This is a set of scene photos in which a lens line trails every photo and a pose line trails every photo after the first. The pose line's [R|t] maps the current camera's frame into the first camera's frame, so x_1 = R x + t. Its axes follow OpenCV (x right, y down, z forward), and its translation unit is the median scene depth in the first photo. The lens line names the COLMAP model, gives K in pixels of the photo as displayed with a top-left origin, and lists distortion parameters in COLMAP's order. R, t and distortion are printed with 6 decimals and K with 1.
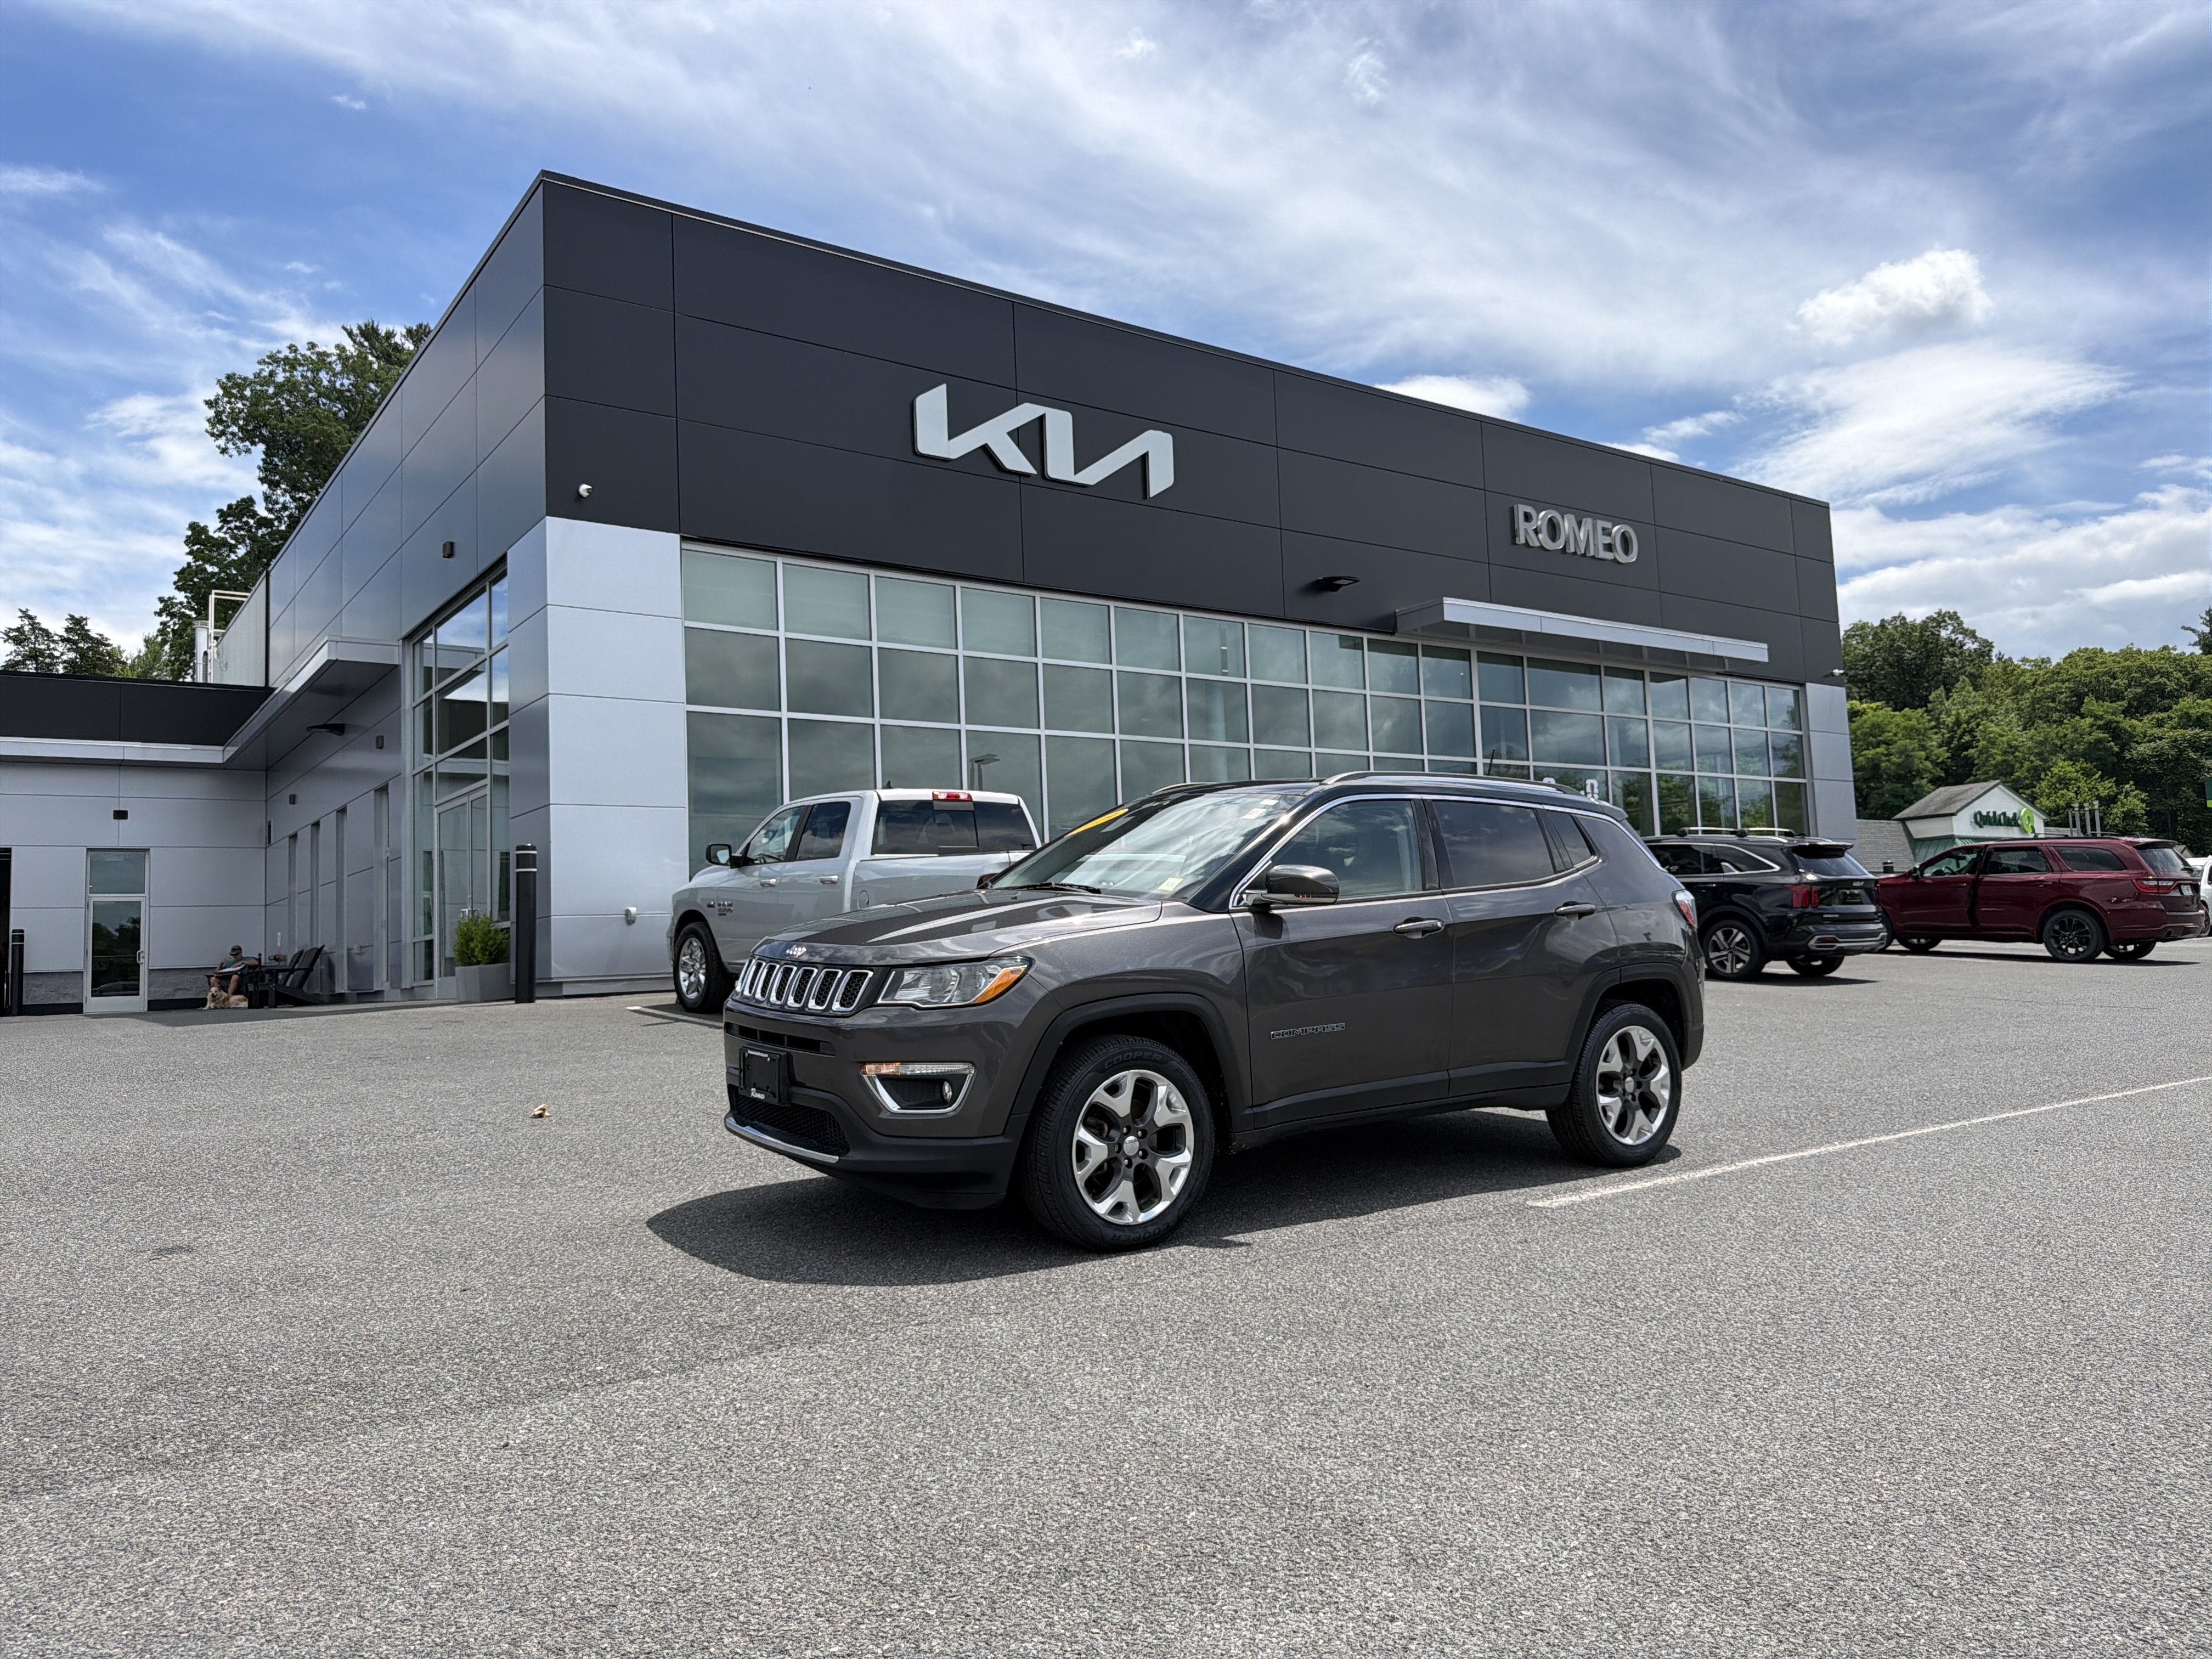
lens RADIAL K [[1609.1, 0, 1106.0], [0, 1609.1, 829.5], [0, 0, 1]] dist [0.008243, -0.008507]
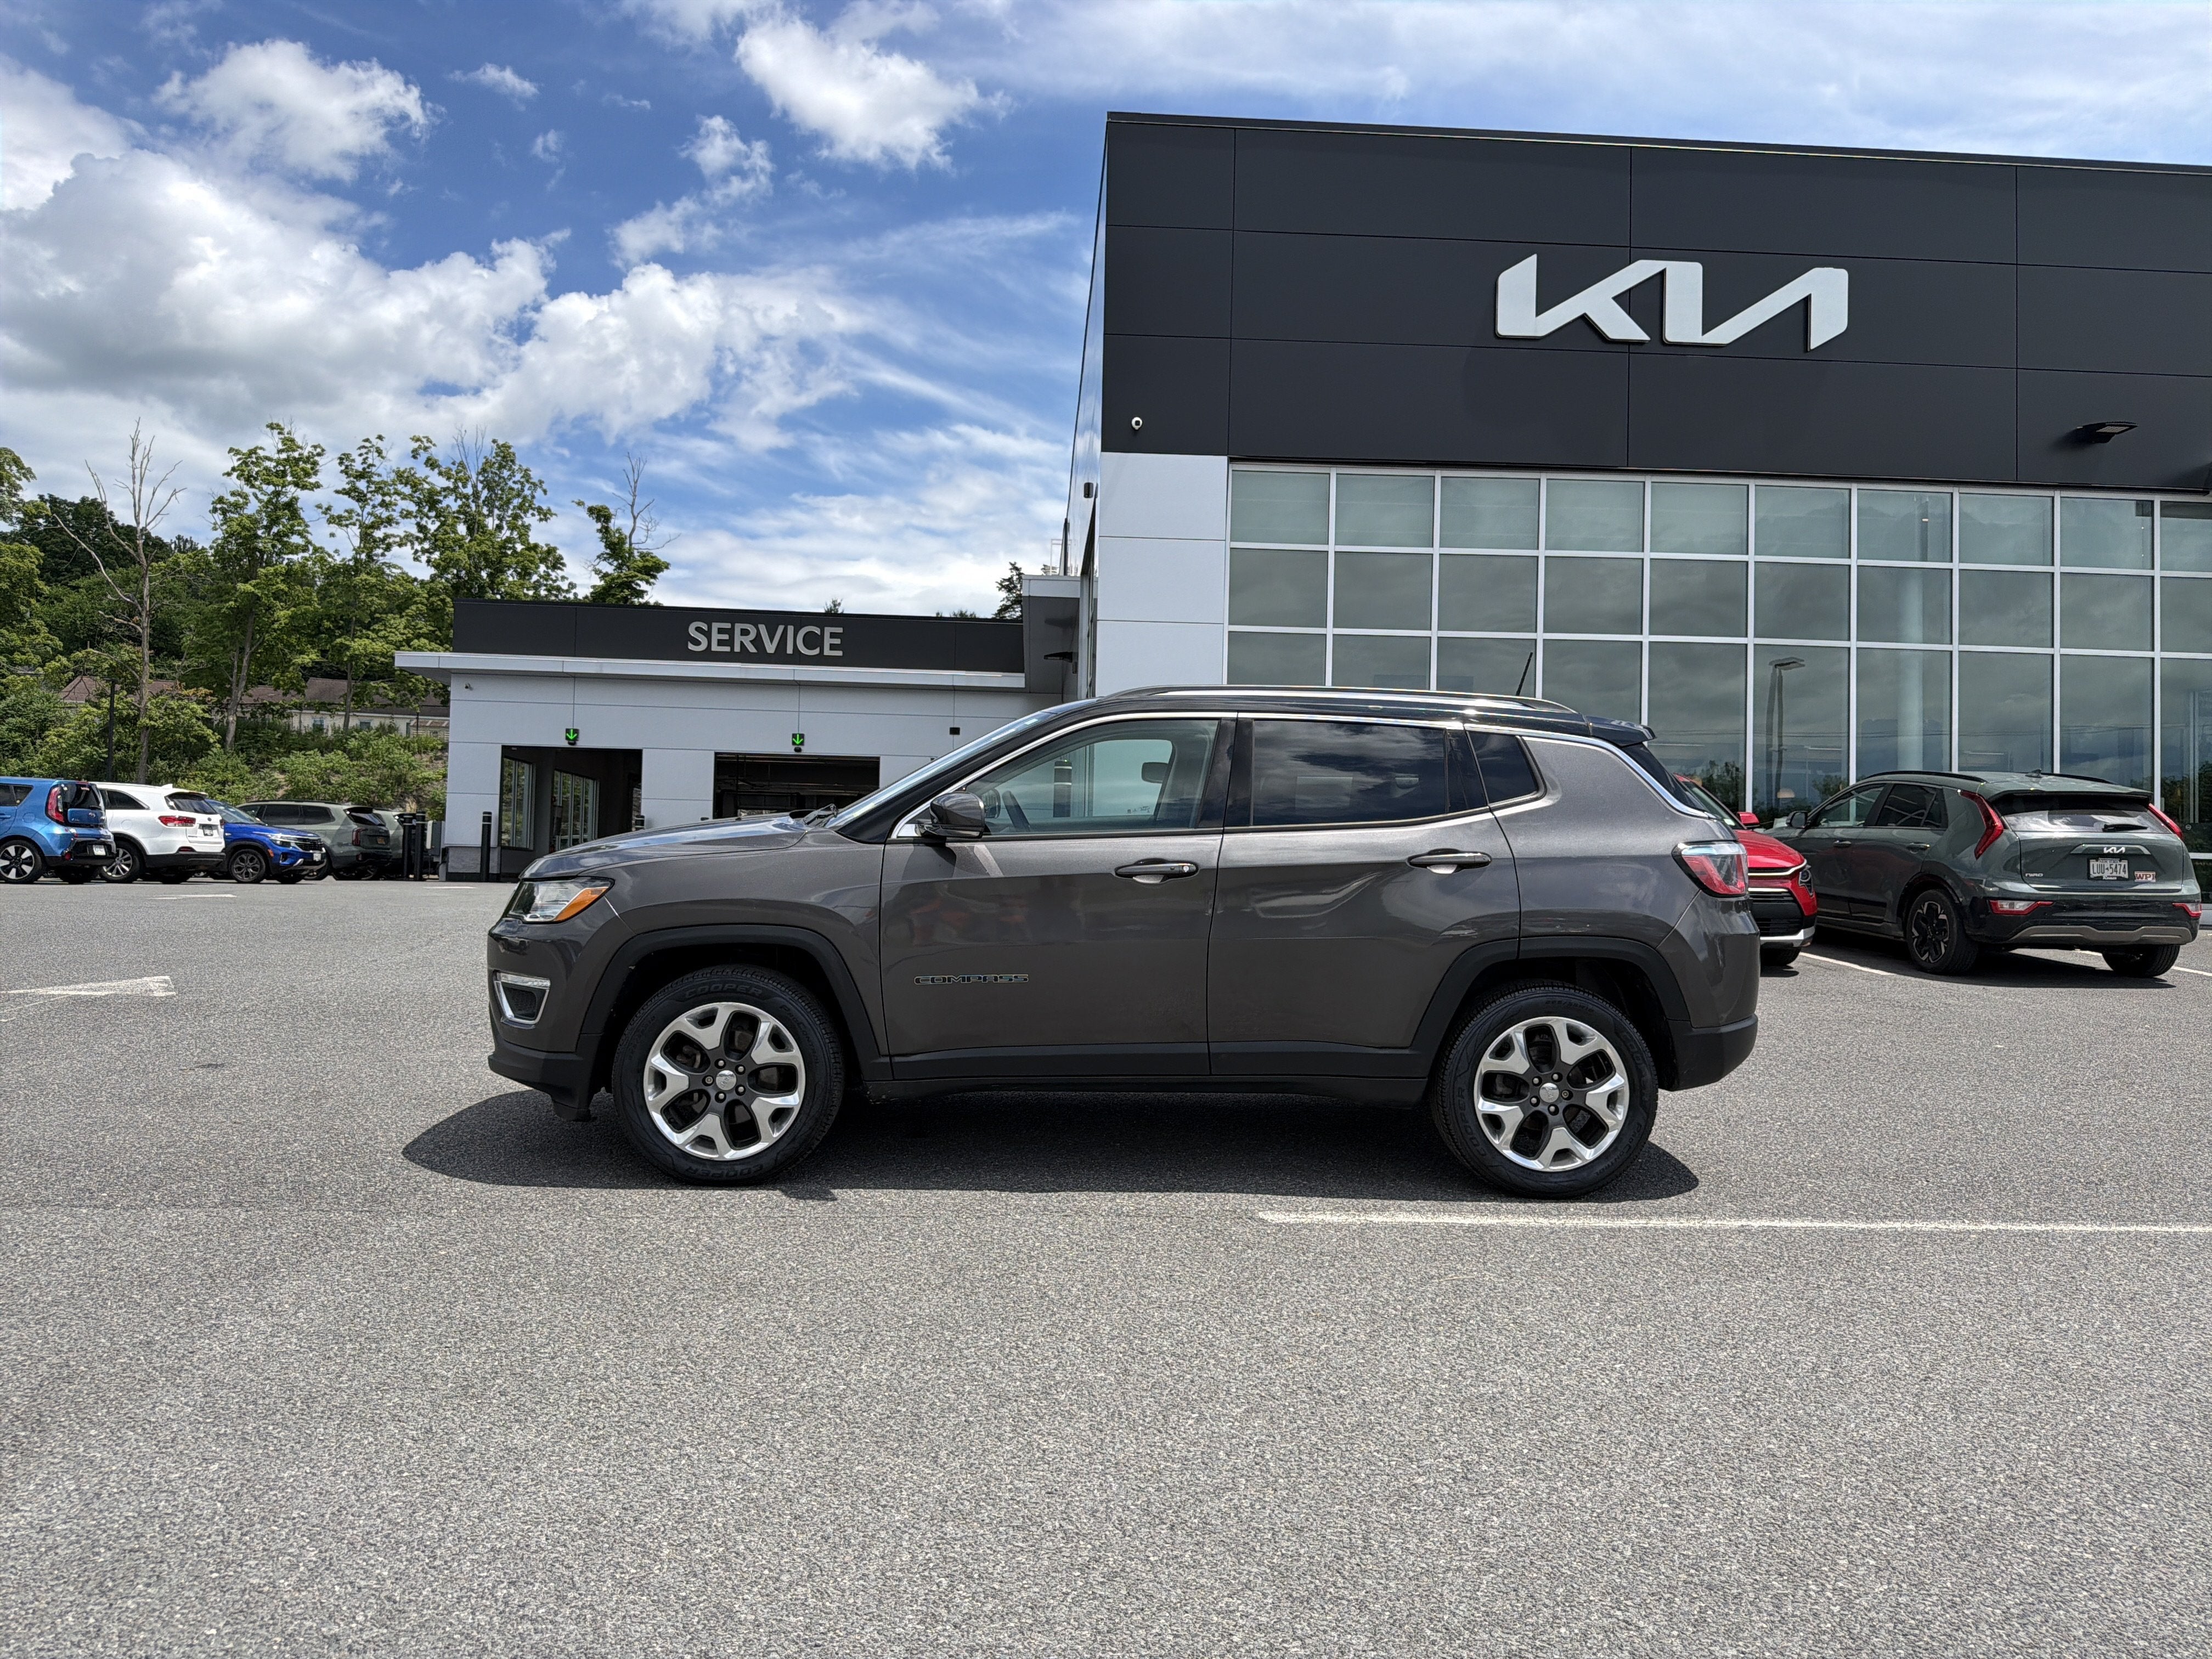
lens RADIAL K [[1594.5, 0, 1059.4], [0, 1594.5, 854.6], [0, 0, 1]] dist [0.004845, -0.026907]
pose [[0.824473, 0.042409, -0.564311, 0.251568], [-0.004082, 0.997608, 0.069008, -0.001379], [0.565887, -0.054592, 0.822673, 0.119866]]
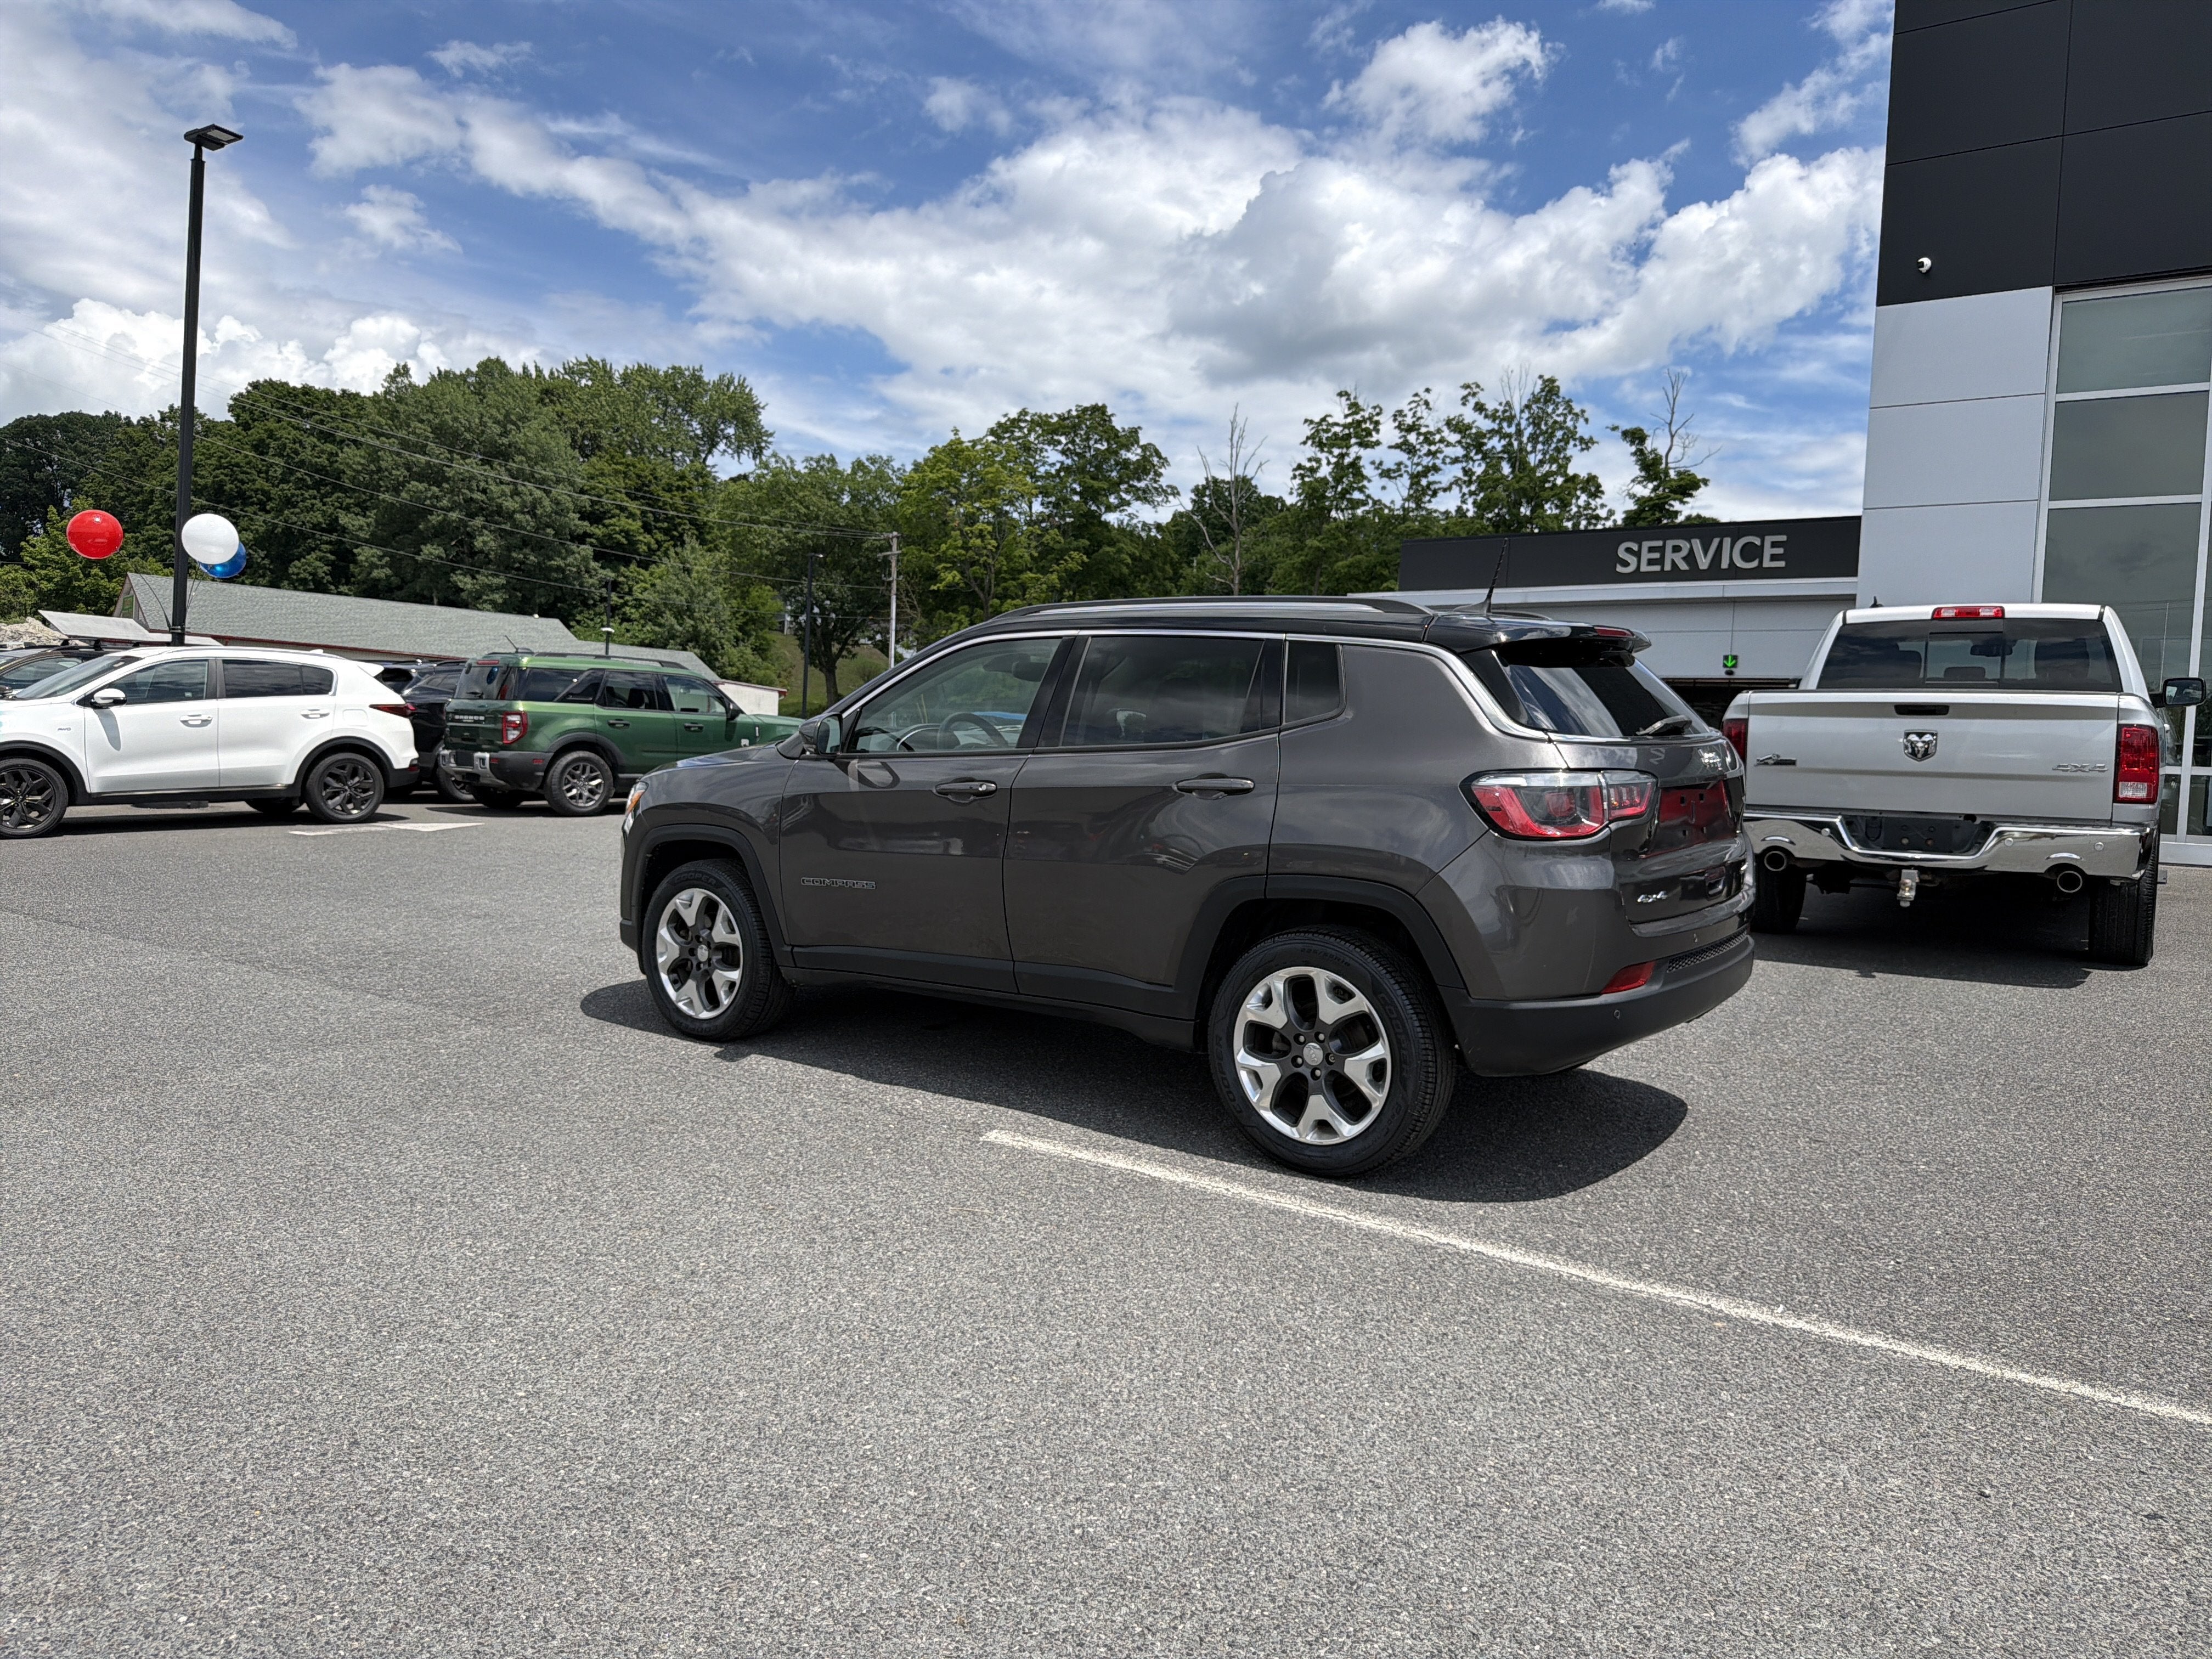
lens RADIAL K [[1609.1, 0, 1106.0], [0, 1609.1, 829.5], [0, 0, 1]] dist [0.008243, -0.008507]
pose [[0.297081, 0.072188, -0.952120, 0.430527], [0.032641, 0.995788, 0.085683, 0.005368], [0.954294, -0.056533, 0.293473, 0.333561]]
